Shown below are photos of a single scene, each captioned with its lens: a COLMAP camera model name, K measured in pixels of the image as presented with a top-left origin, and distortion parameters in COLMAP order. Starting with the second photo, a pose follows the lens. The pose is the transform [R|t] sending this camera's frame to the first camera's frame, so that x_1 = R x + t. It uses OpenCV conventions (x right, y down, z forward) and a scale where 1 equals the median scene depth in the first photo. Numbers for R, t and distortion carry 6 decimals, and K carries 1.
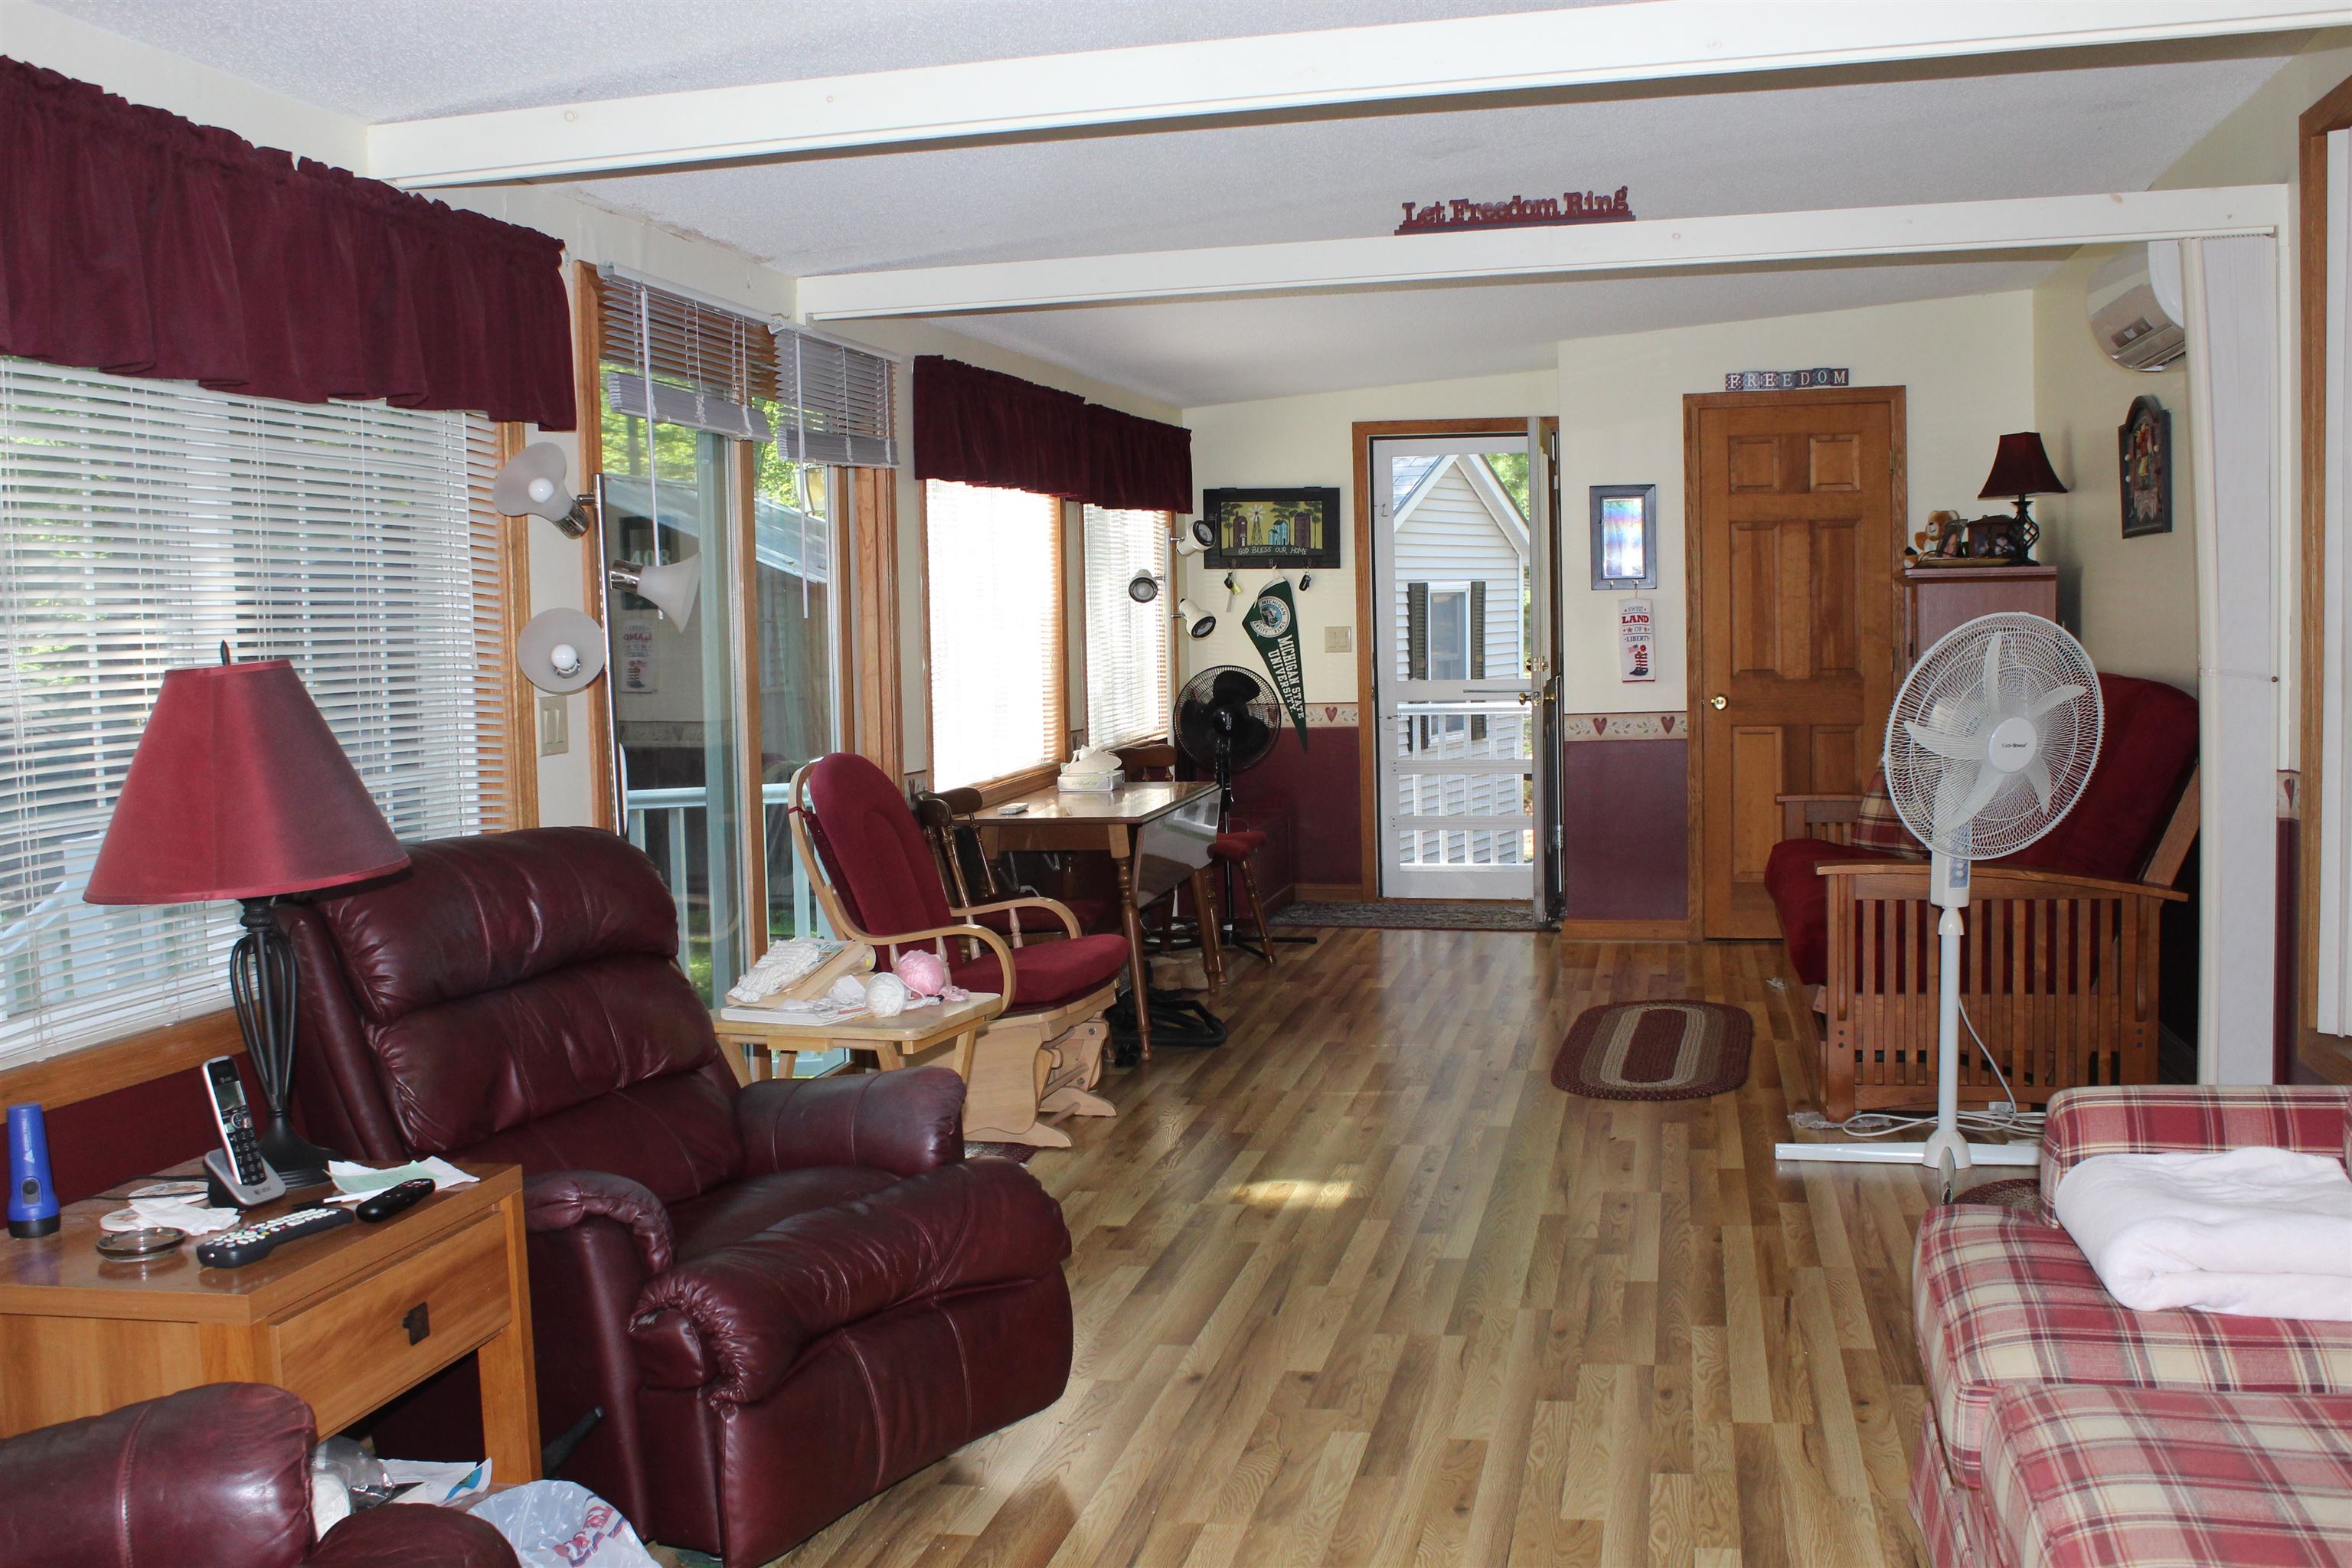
lens RADIAL K [[2213.0, 0, 1180.2], [0, 2213.0, 763.8], [0, 0, 1]] dist [-0.108966, 0.000000]
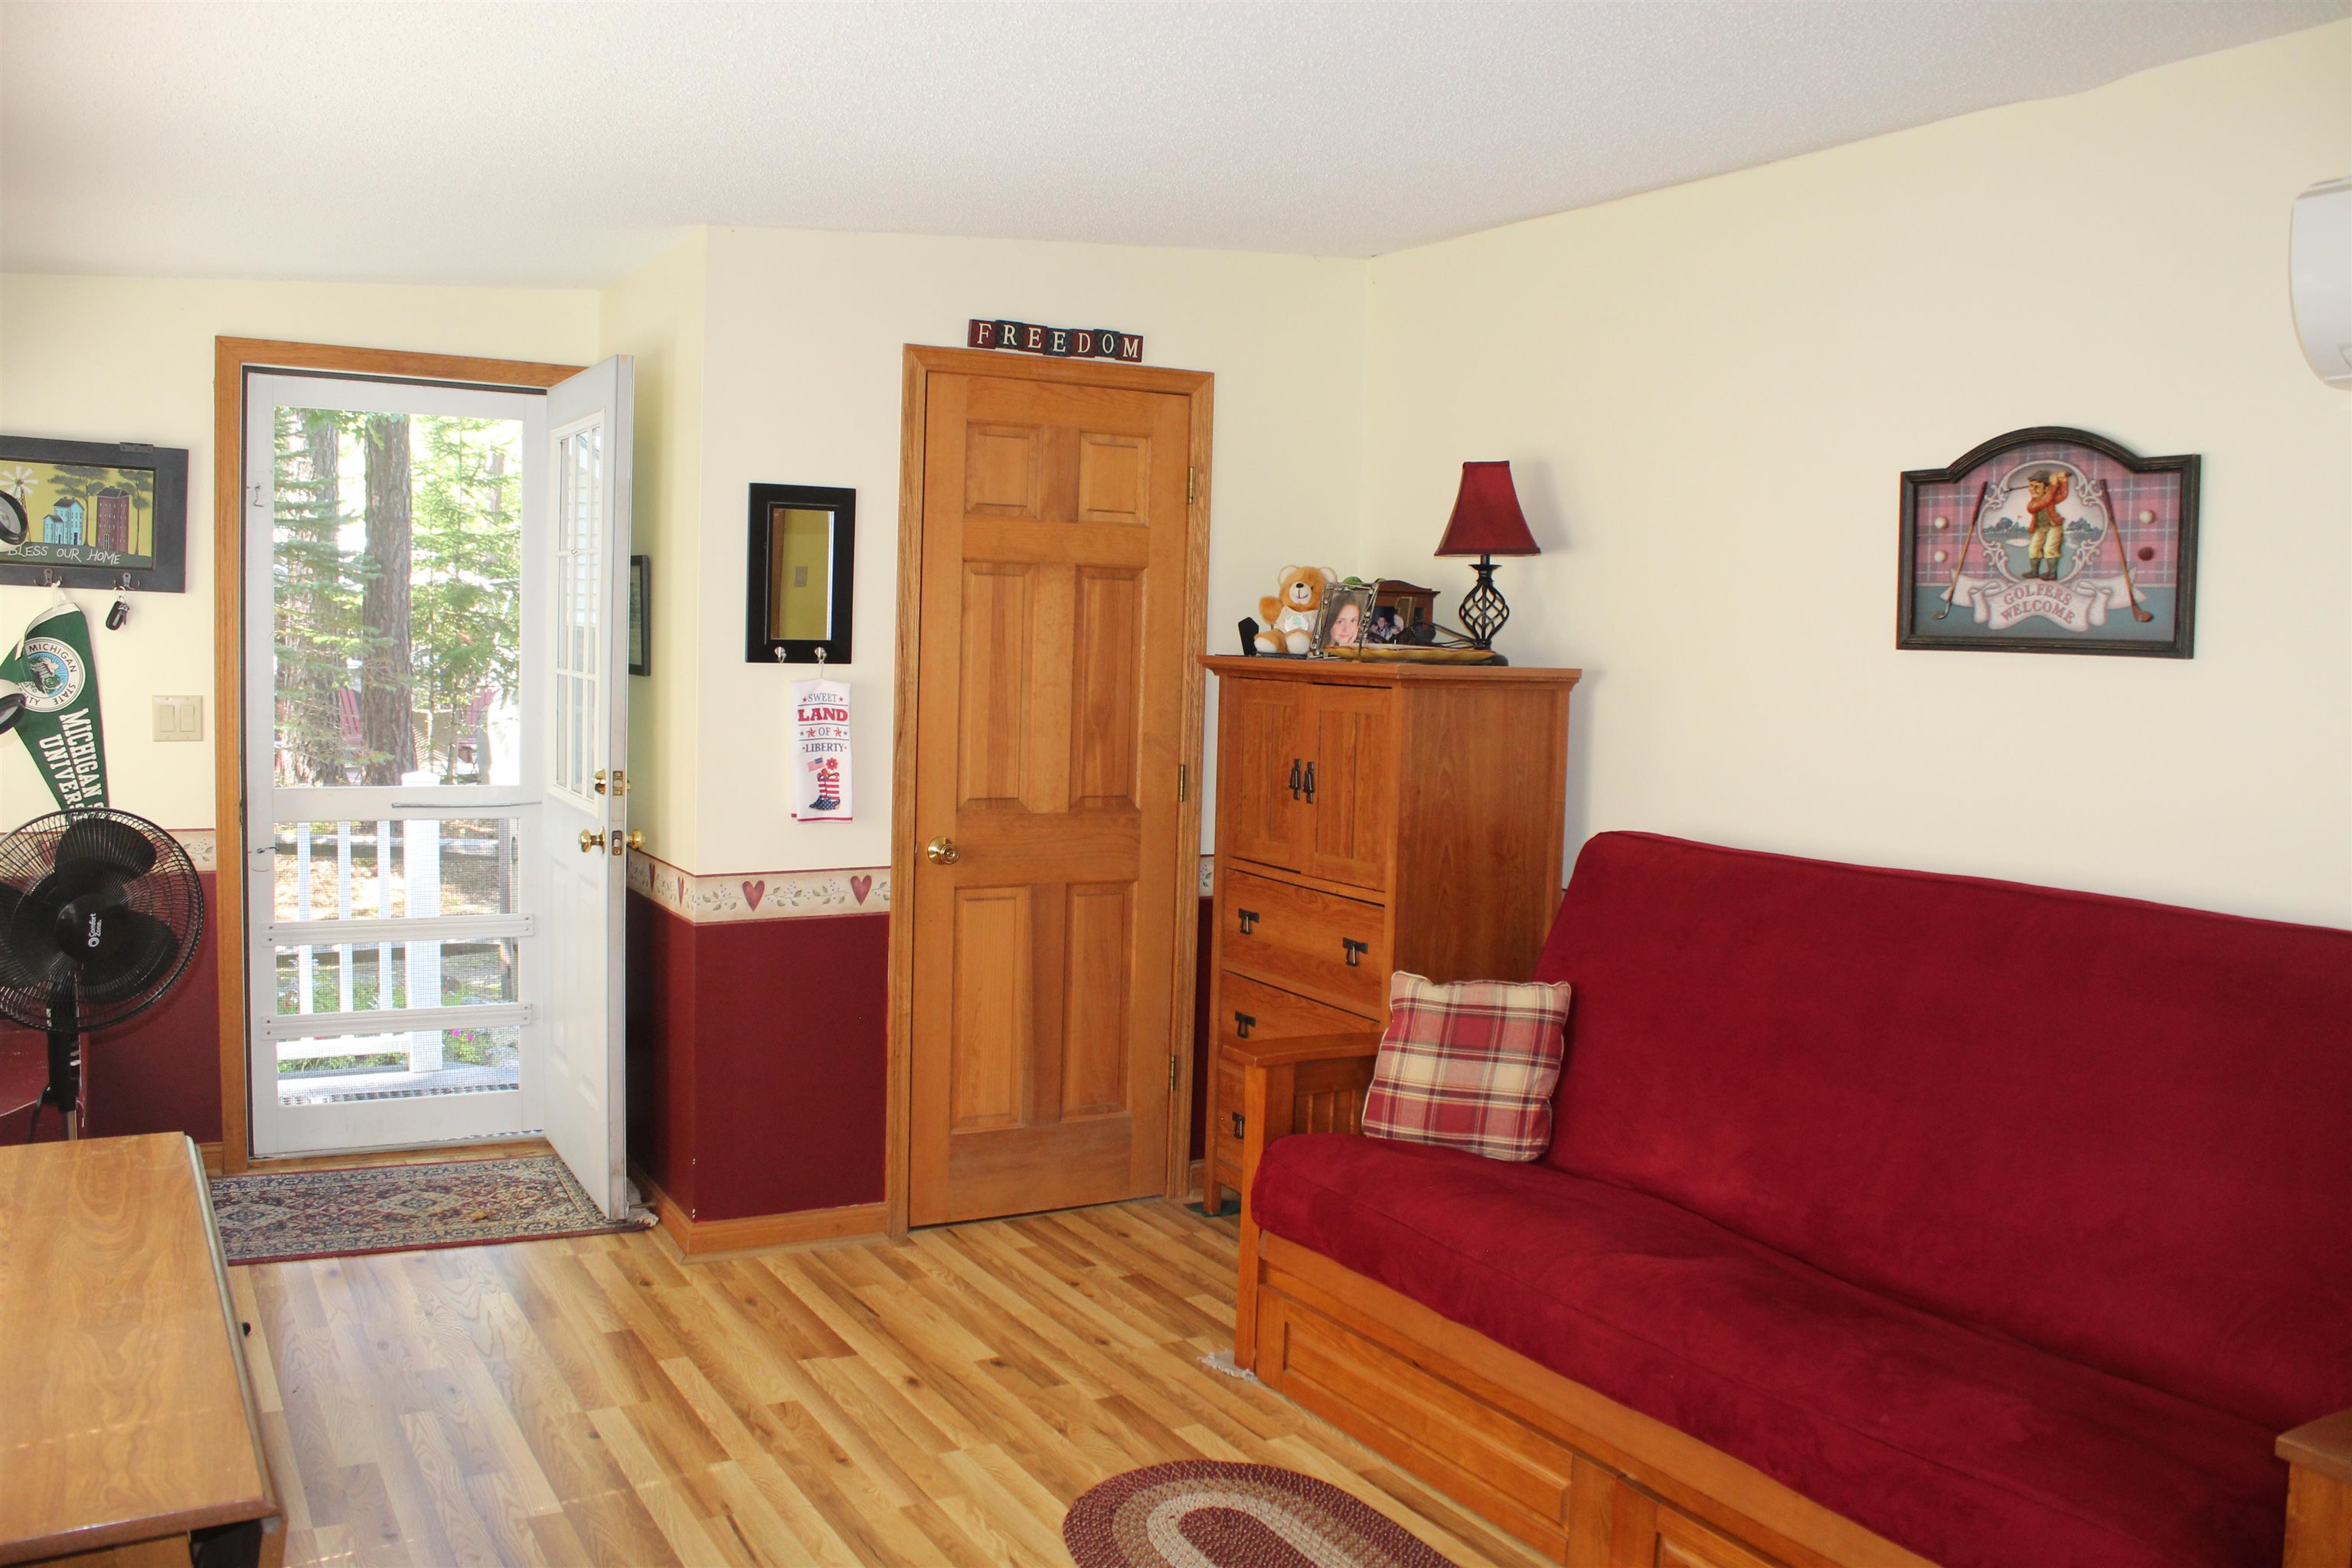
lens RADIAL K [[1943.2, 0, 1167.0], [0, 1943.2, 755.2], [0, 0, 1]] dist [-0.123634, 0.067579]
pose [[0.751127, -0.001601, 0.660155, -0.065839], [-0.001560, 0.999990, 0.004200, -0.056754], [-0.660155, -0.004185, 0.751117, 0.543734]]
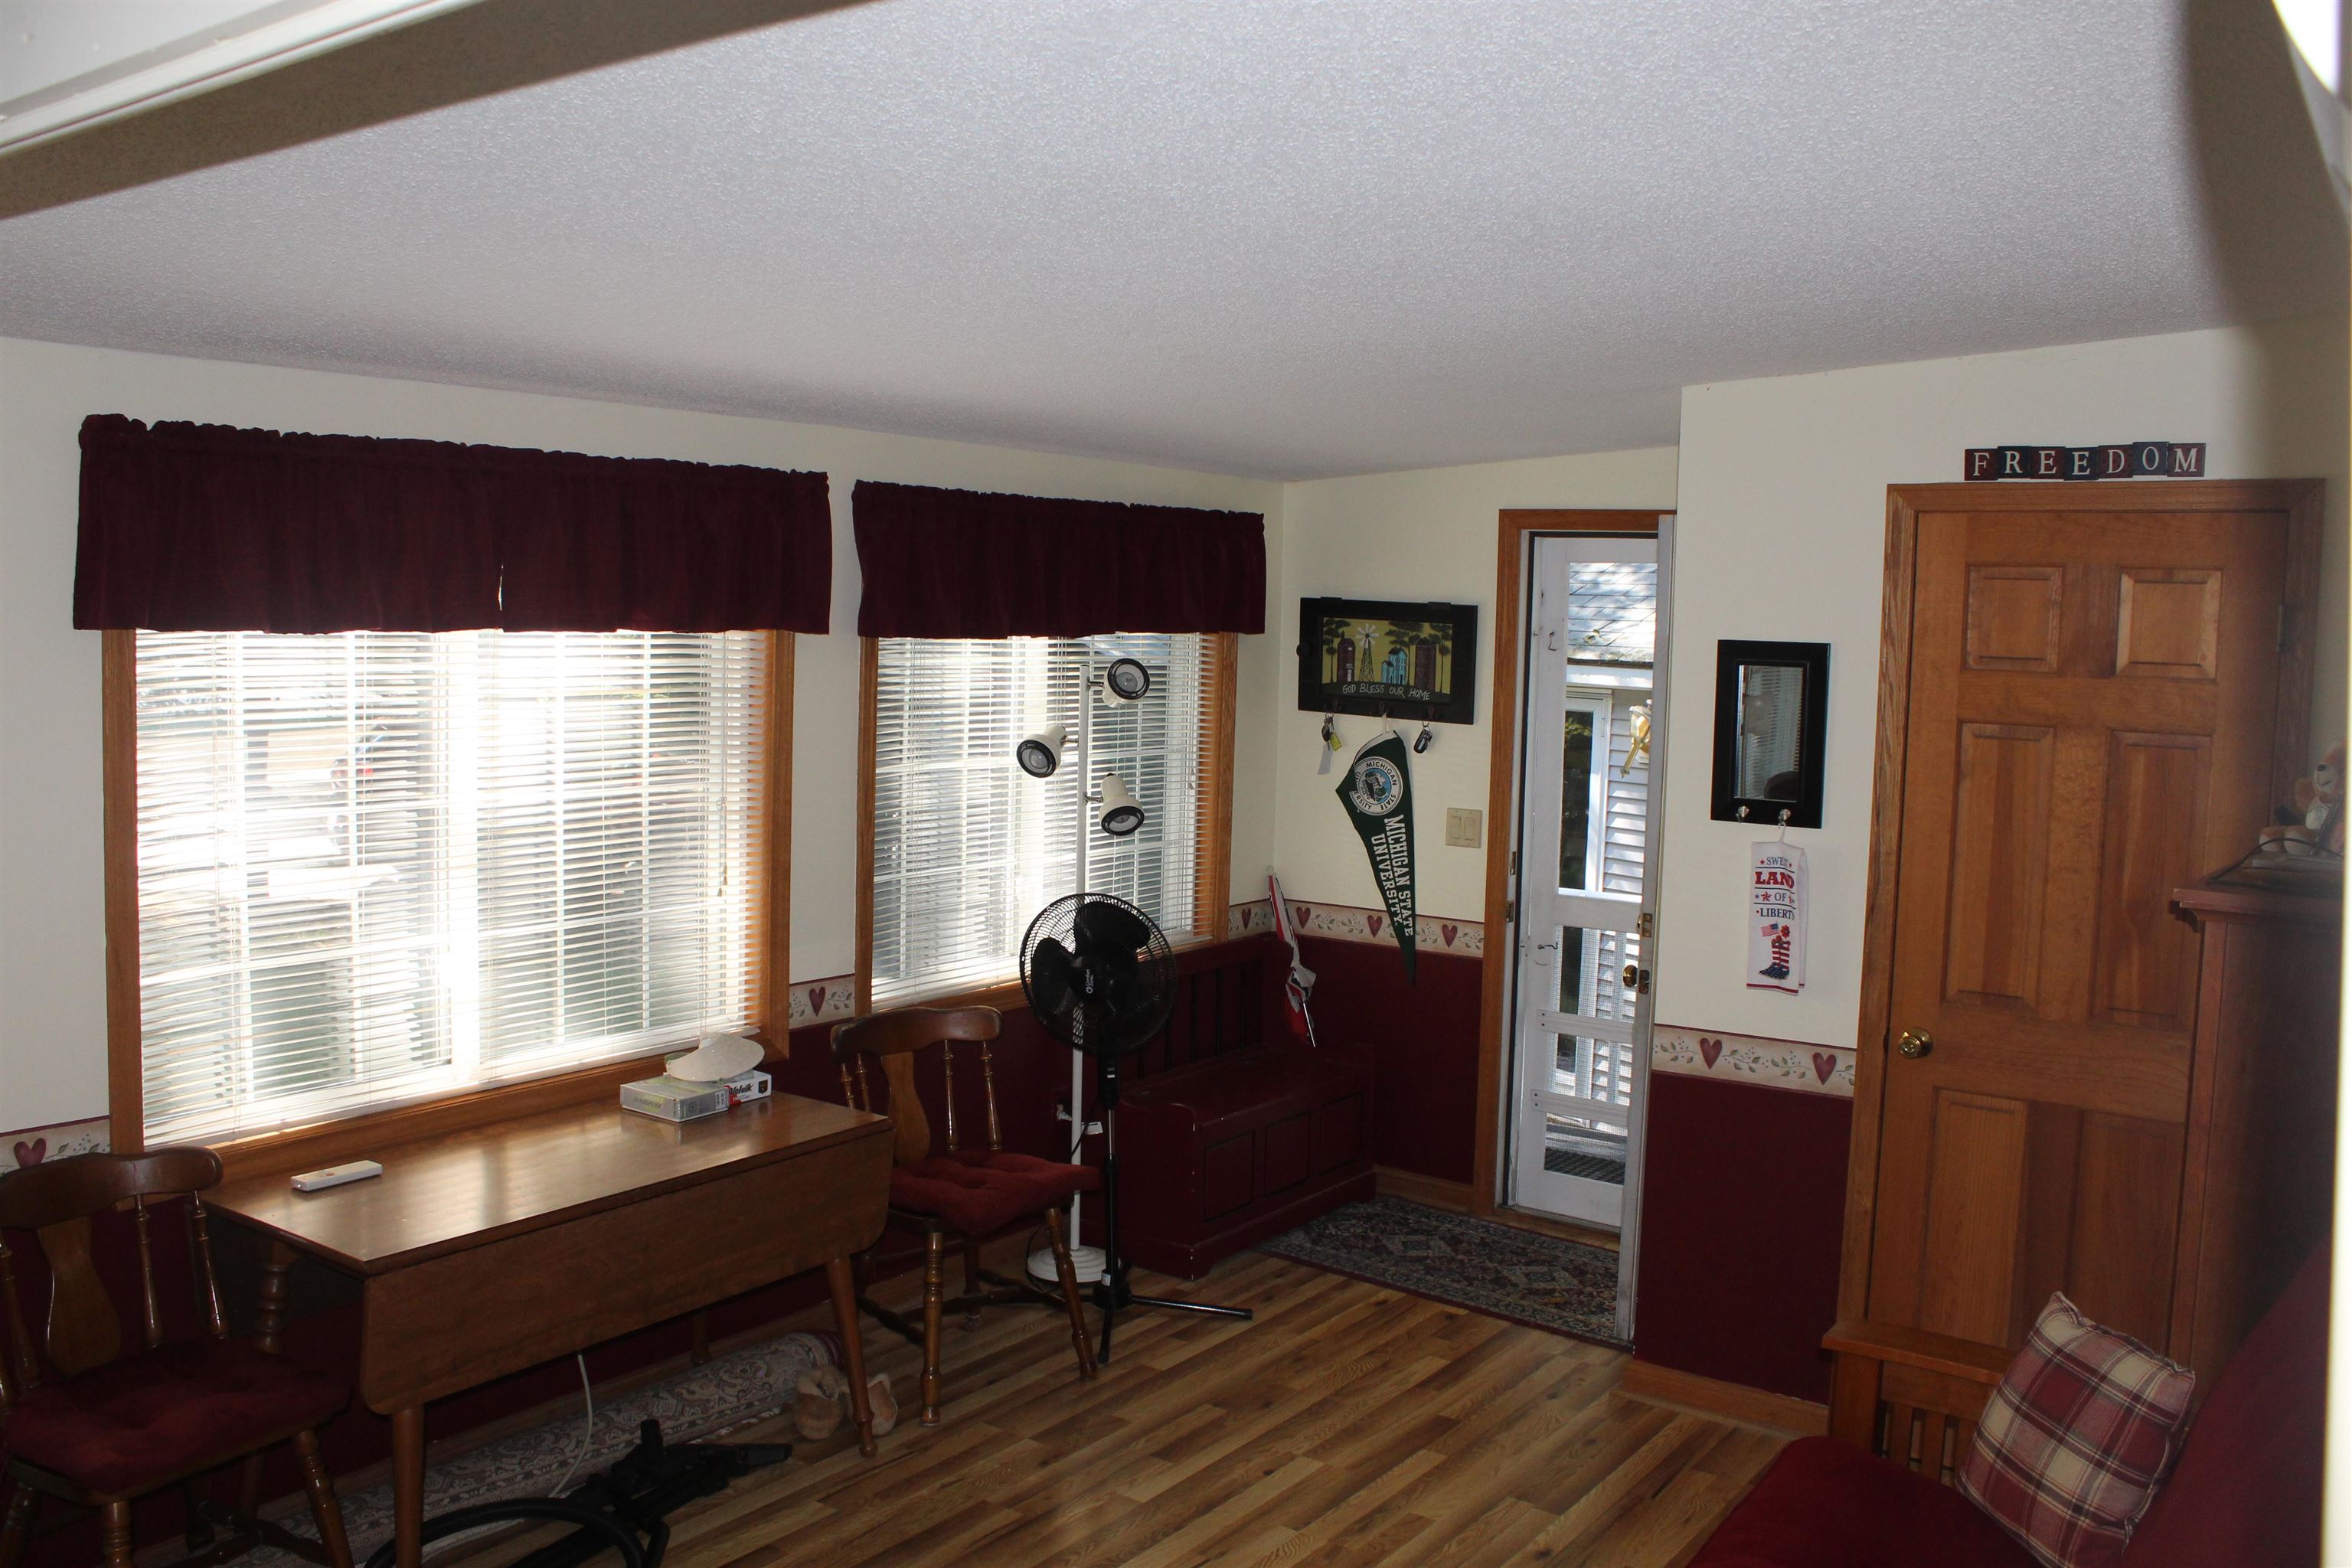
lens RADIAL K [[1943.2, 0, 1162.2], [0, 1943.2, 774.0], [0, 0, 1]] dist [-0.123634, 0.067579]
pose [[0.918184, 0.077660, -0.388467, 0.249674], [-0.075072, 0.996938, 0.021861, -0.090978], [0.388975, 0.009091, 0.921203, 0.477969]]
